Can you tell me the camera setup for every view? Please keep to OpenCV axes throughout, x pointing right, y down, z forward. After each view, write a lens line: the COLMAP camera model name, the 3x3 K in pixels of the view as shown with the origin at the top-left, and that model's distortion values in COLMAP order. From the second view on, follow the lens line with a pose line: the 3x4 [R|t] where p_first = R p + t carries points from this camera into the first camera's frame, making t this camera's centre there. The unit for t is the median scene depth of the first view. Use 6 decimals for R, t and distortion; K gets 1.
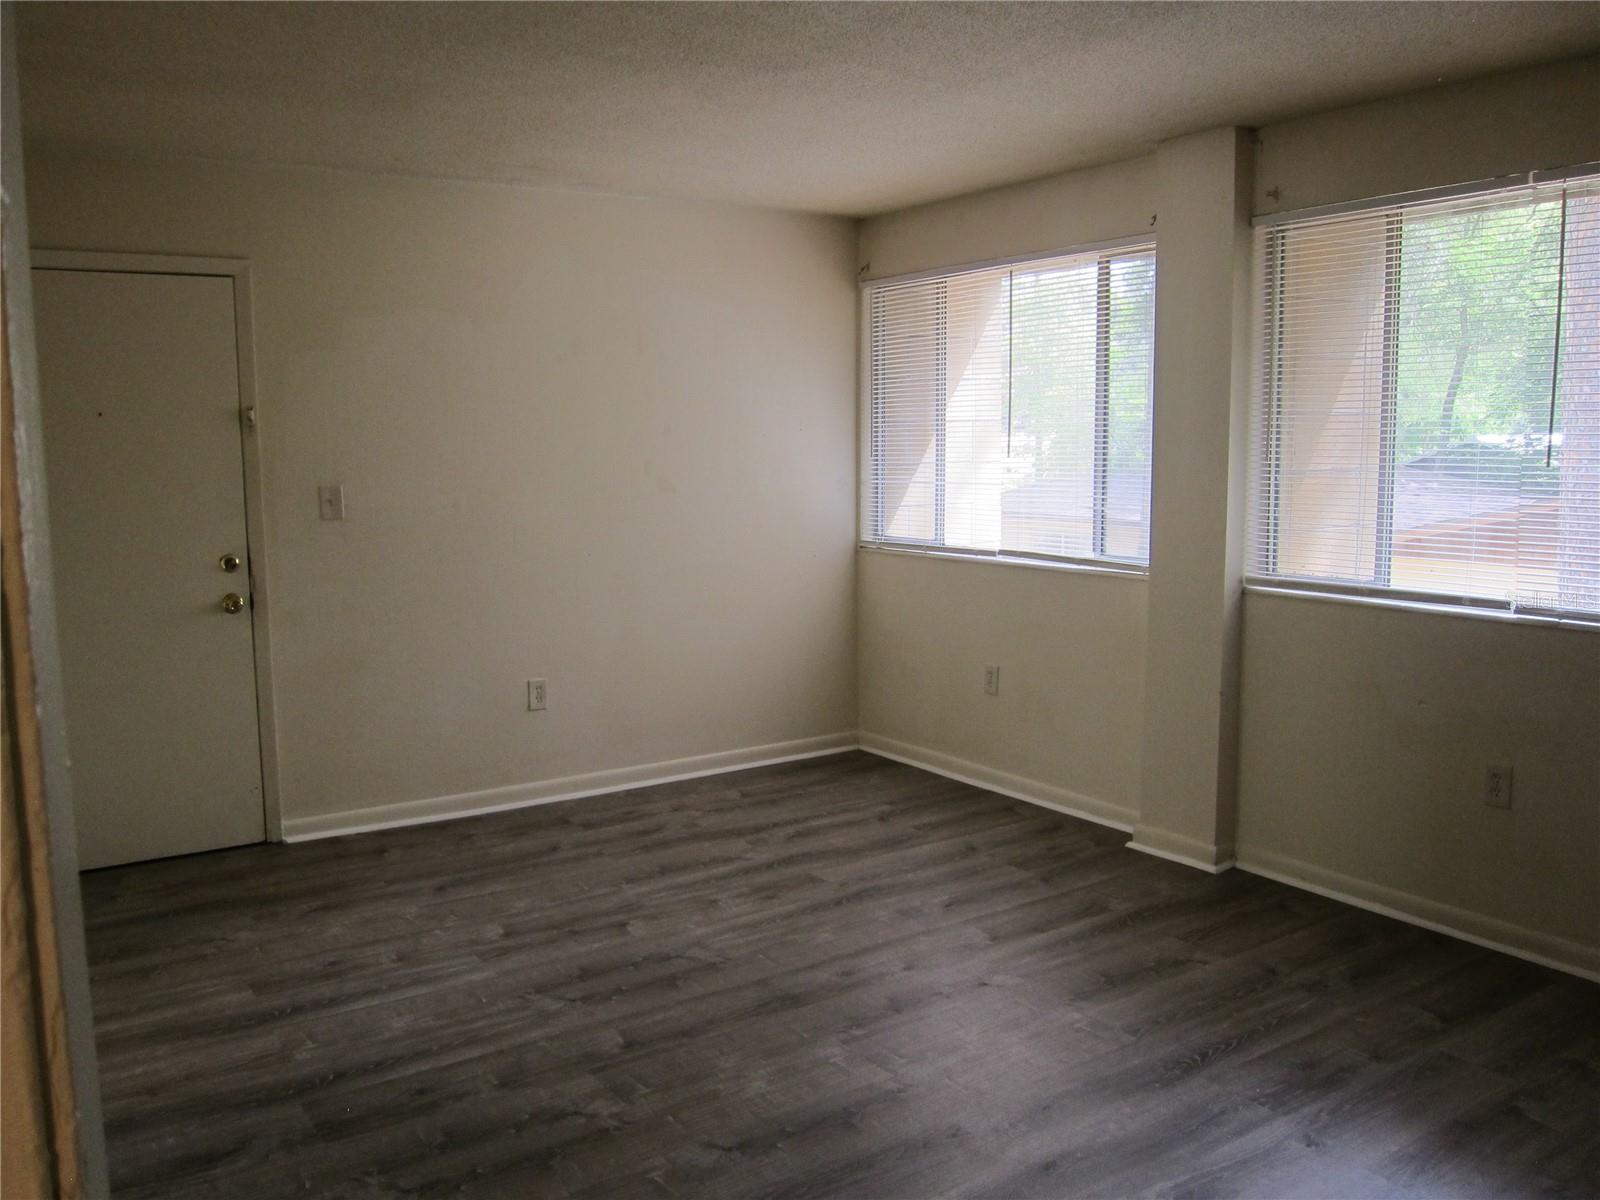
lens RADIAL K [[1328.1, 0, 798.1], [0, 1328.1, 601.9], [0, 0, 1]] dist [-0.065972, 0.018078]
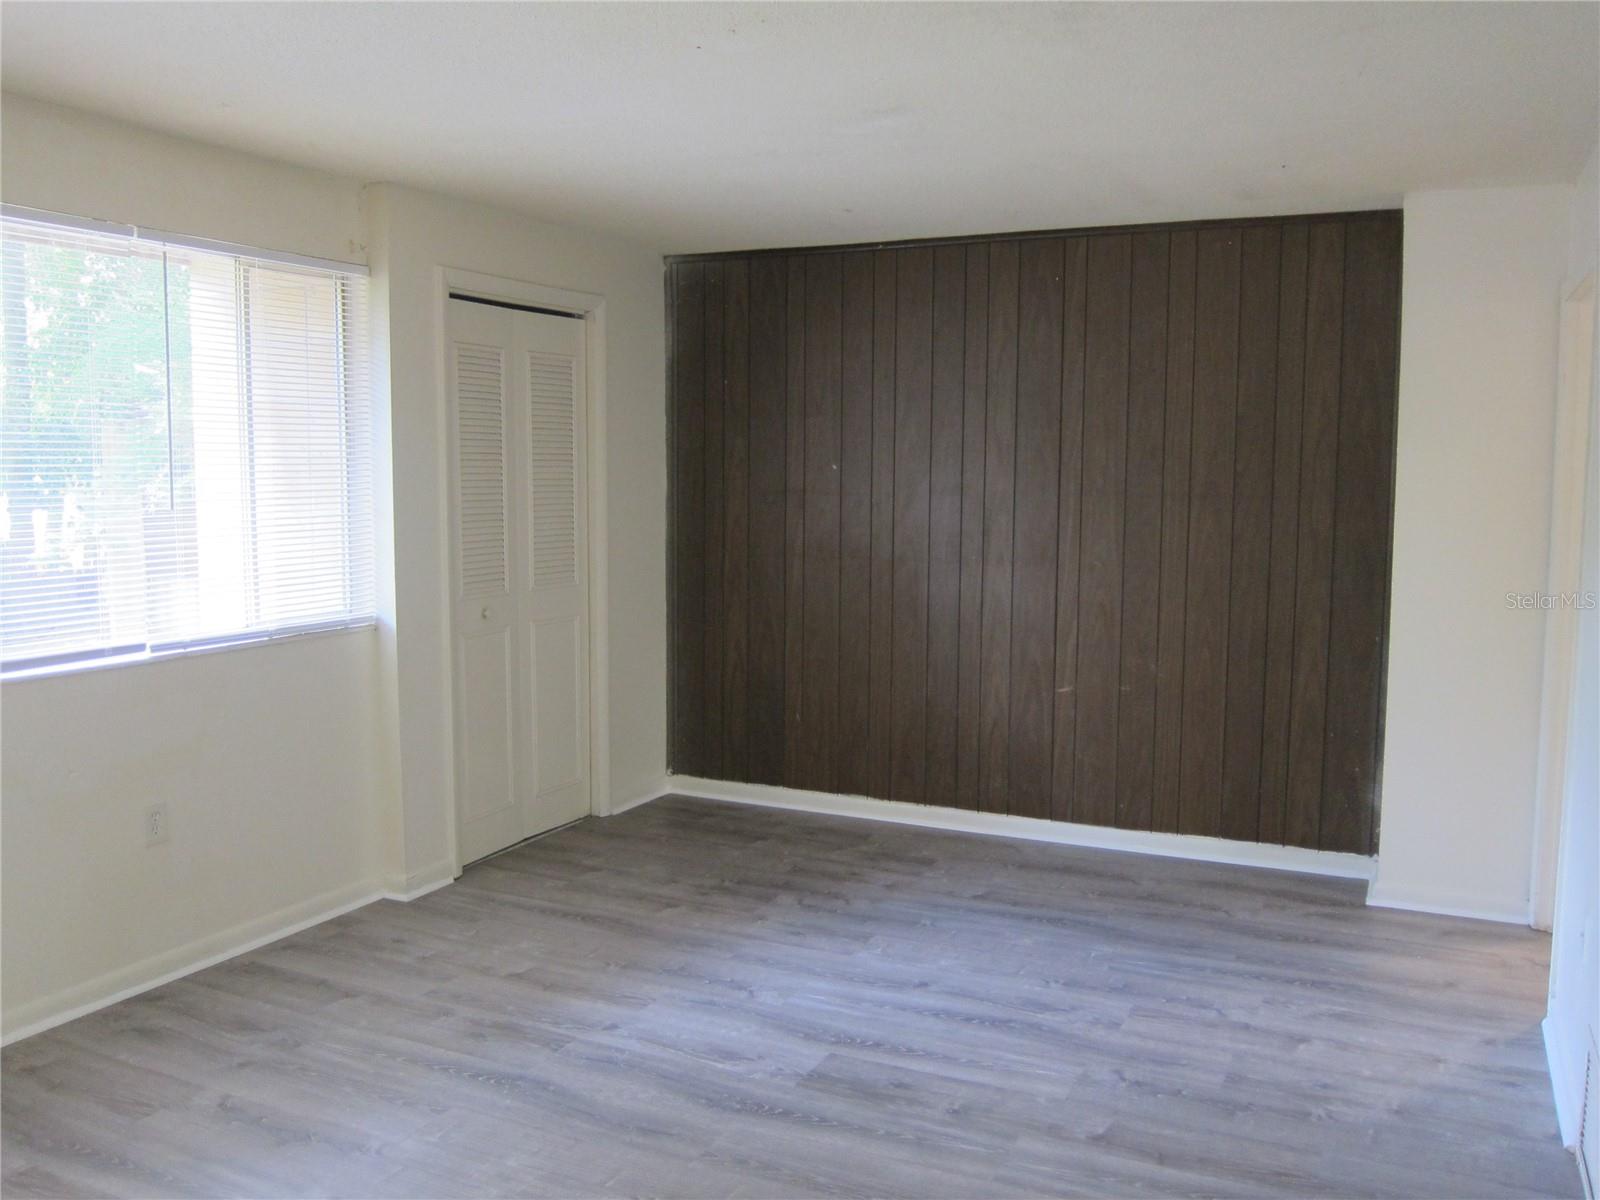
lens RADIAL K [[1328.1, 0, 798.1], [0, 1328.1, 601.9], [0, 0, 1]] dist [-0.065972, 0.018078]
pose [[-0.500190, -0.076924, 0.862492, -0.500073], [0.110191, 0.982294, 0.151513, -0.110418], [-0.858876, 0.170824, -0.482858, 0.890479]]
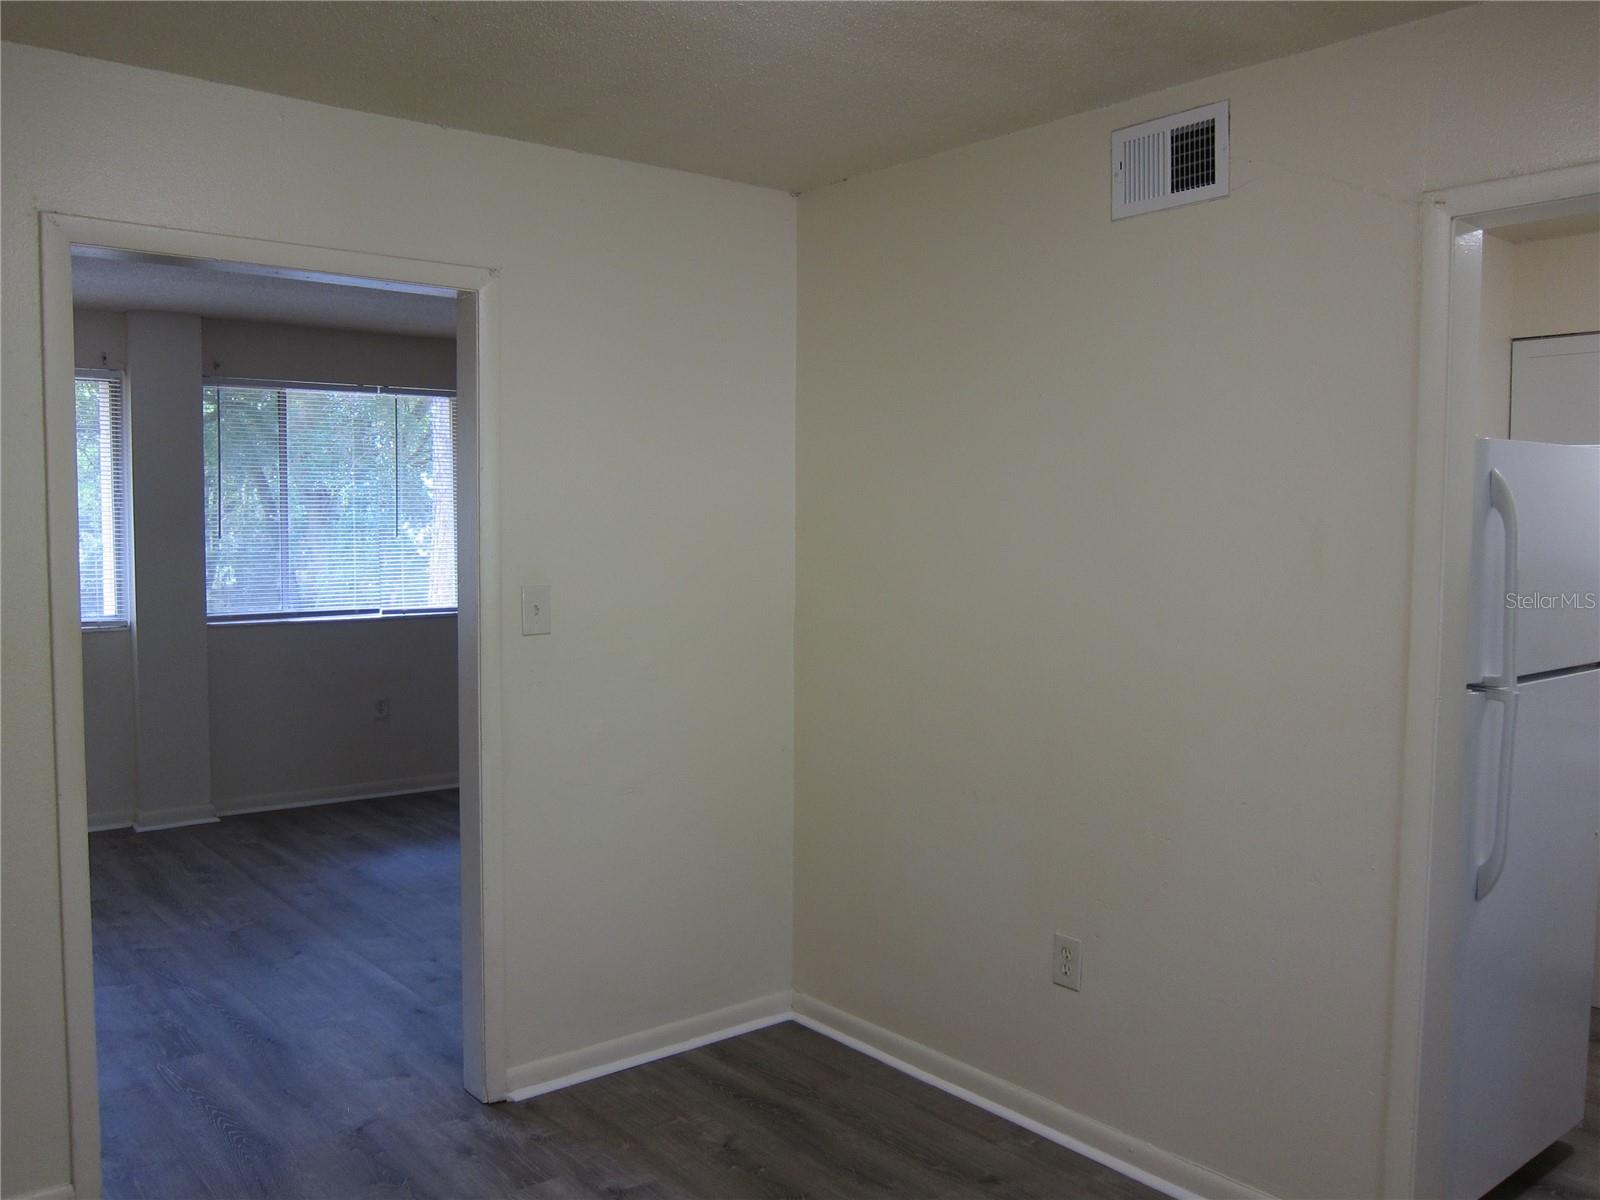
lens RADIAL K [[1328.1, 0, 798.1], [0, 1328.1, 601.9], [0, 0, 1]] dist [-0.065972, 0.018078]
pose [[-0.088813, -0.055218, 0.994517, -1.198818], [0.121815, 0.990365, 0.065866, -0.052343], [-0.988571, 0.126997, -0.081231, 0.468636]]
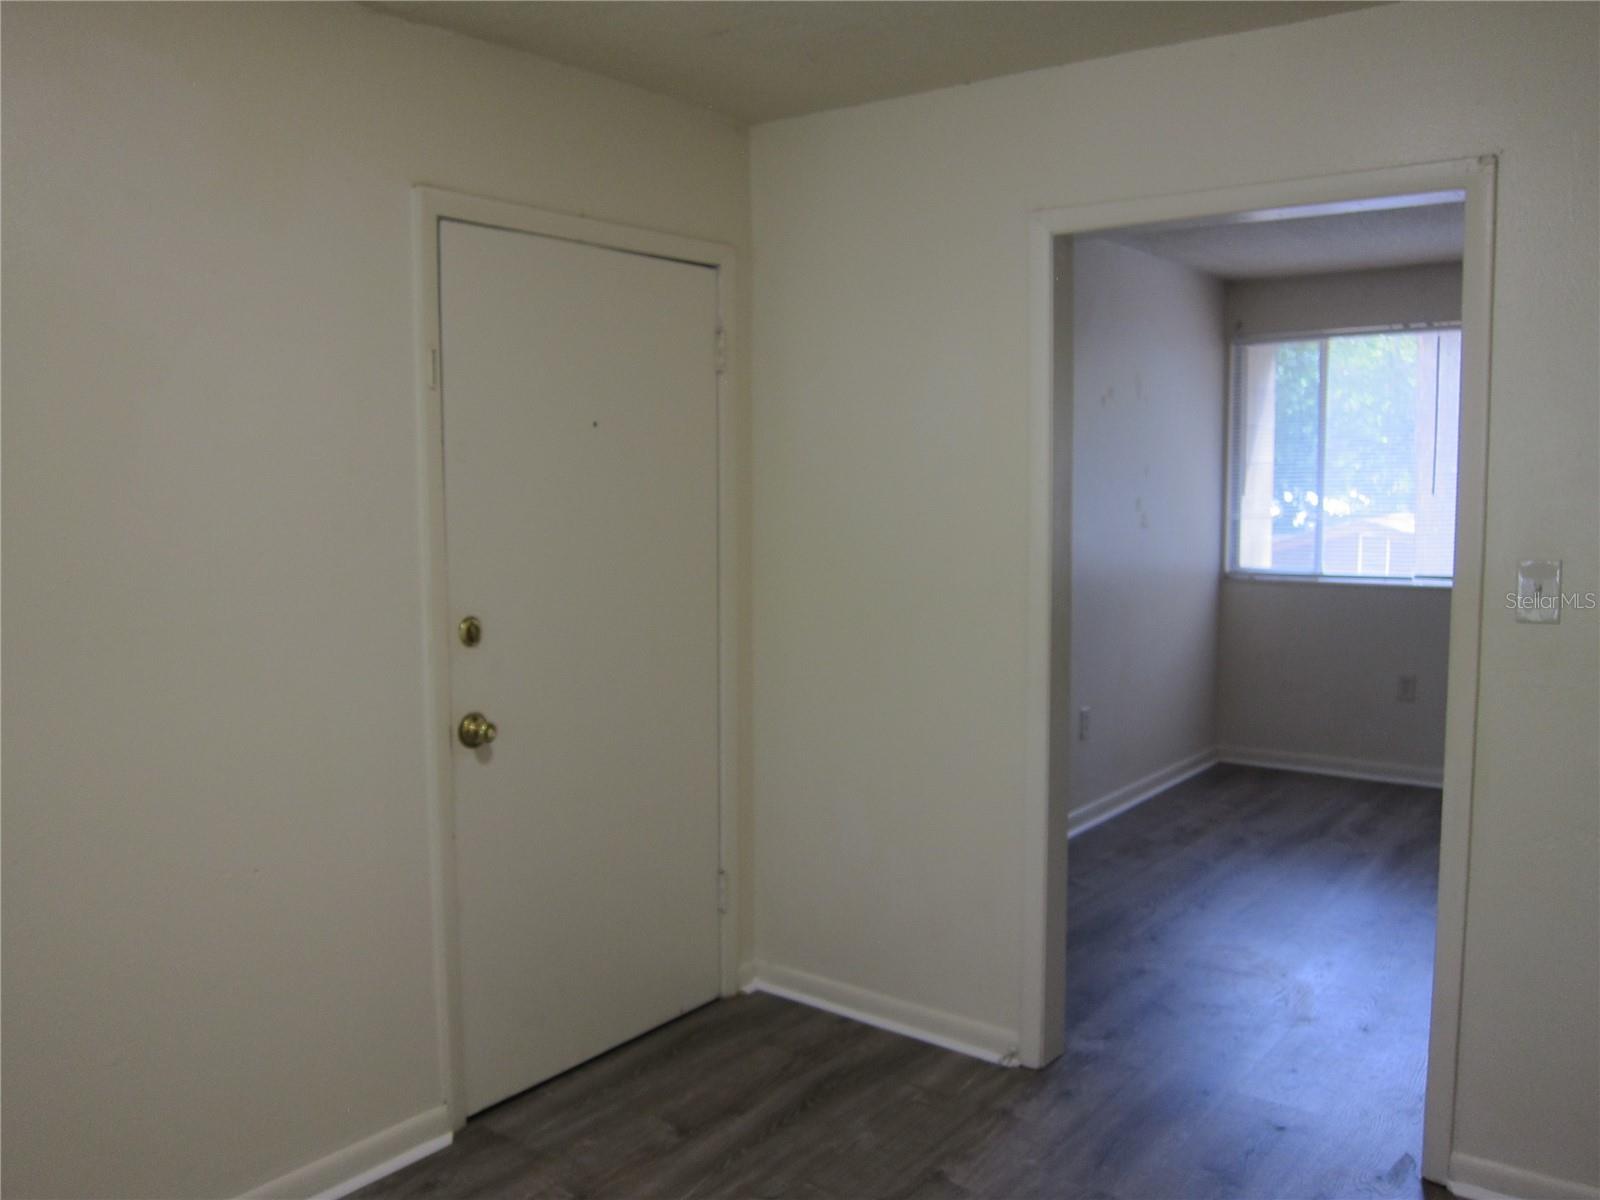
lens RADIAL K [[1328.1, 0, 798.1], [0, 1328.1, 601.9], [0, 0, 1]] dist [-0.065972, 0.018078]
pose [[0.945616, -0.025393, 0.324293, -0.923466], [0.036087, 0.998984, -0.027002, -0.005598], [-0.323278, 0.037237, 0.945571, 0.112589]]
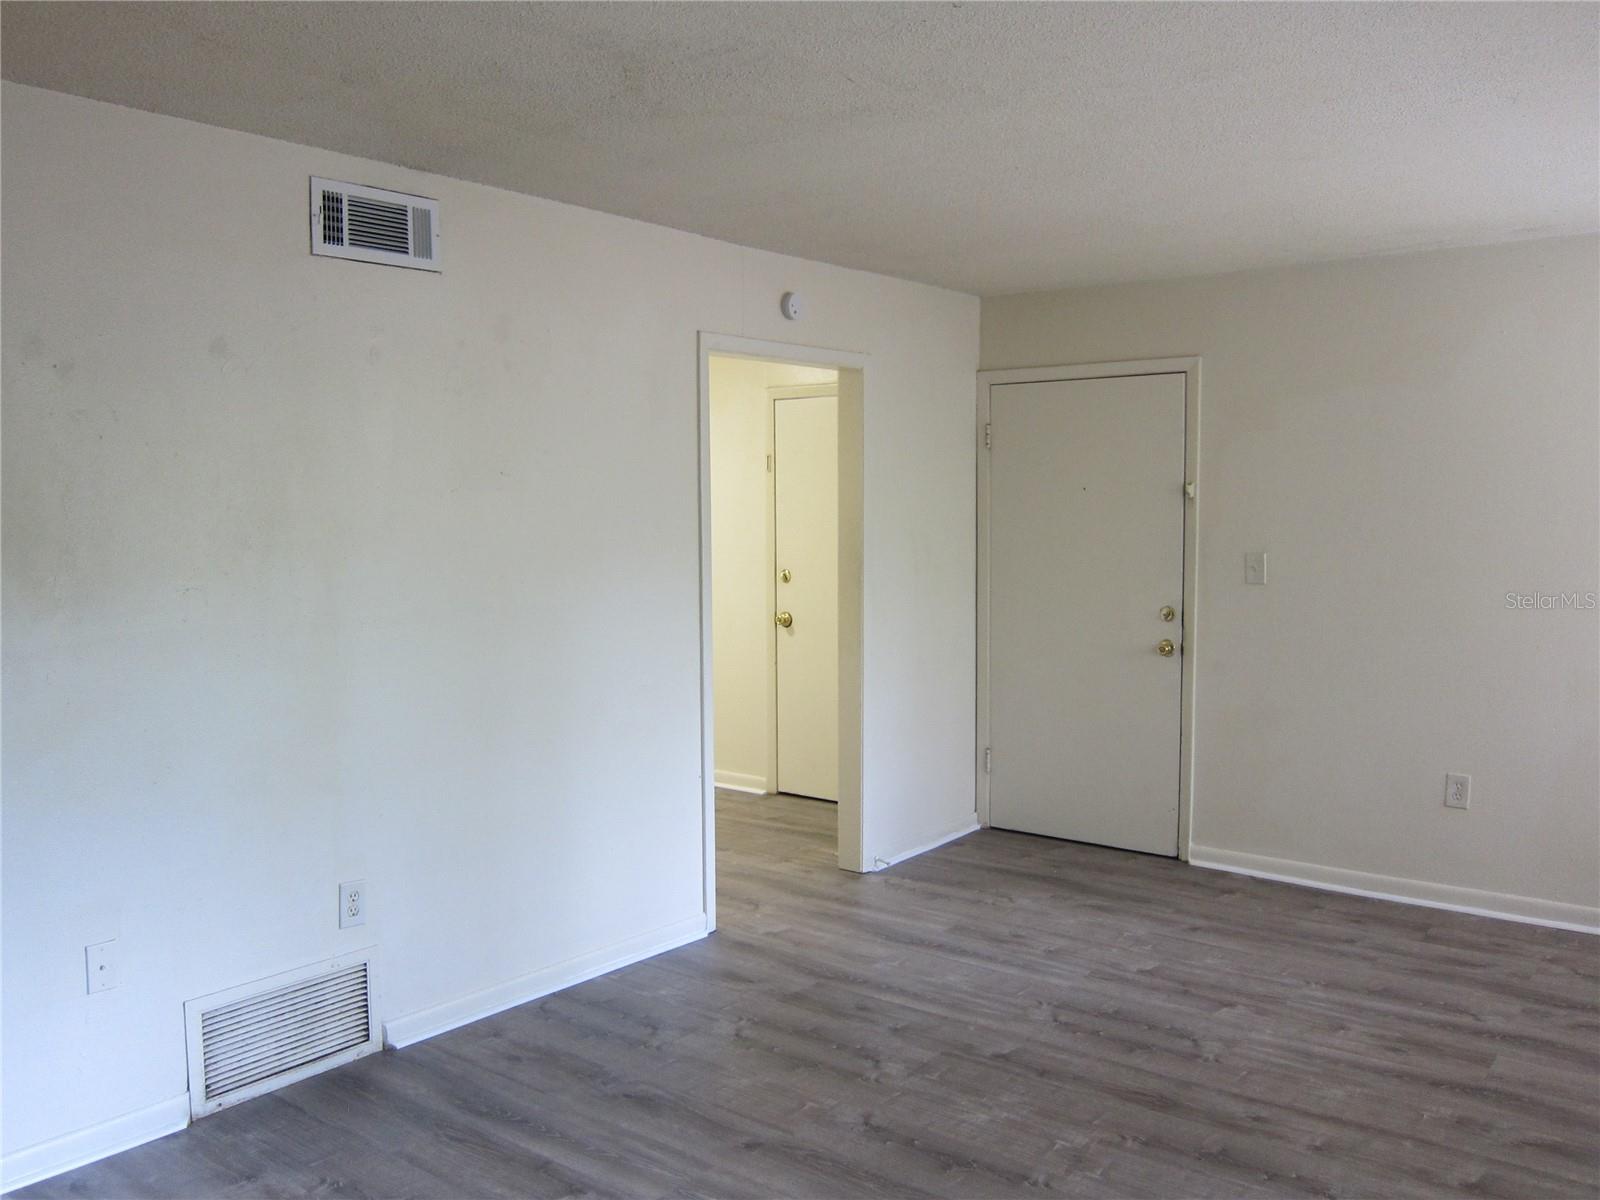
lens RADIAL K [[1328.1, 0, 798.1], [0, 1328.1, 601.9], [0, 0, 1]] dist [-0.065972, 0.018078]
pose [[0.303019, 0.077502, -0.949828, 0.640286], [-0.119535, 0.991907, 0.042801, -0.055145], [0.945458, 0.100568, 0.309831, 0.340650]]
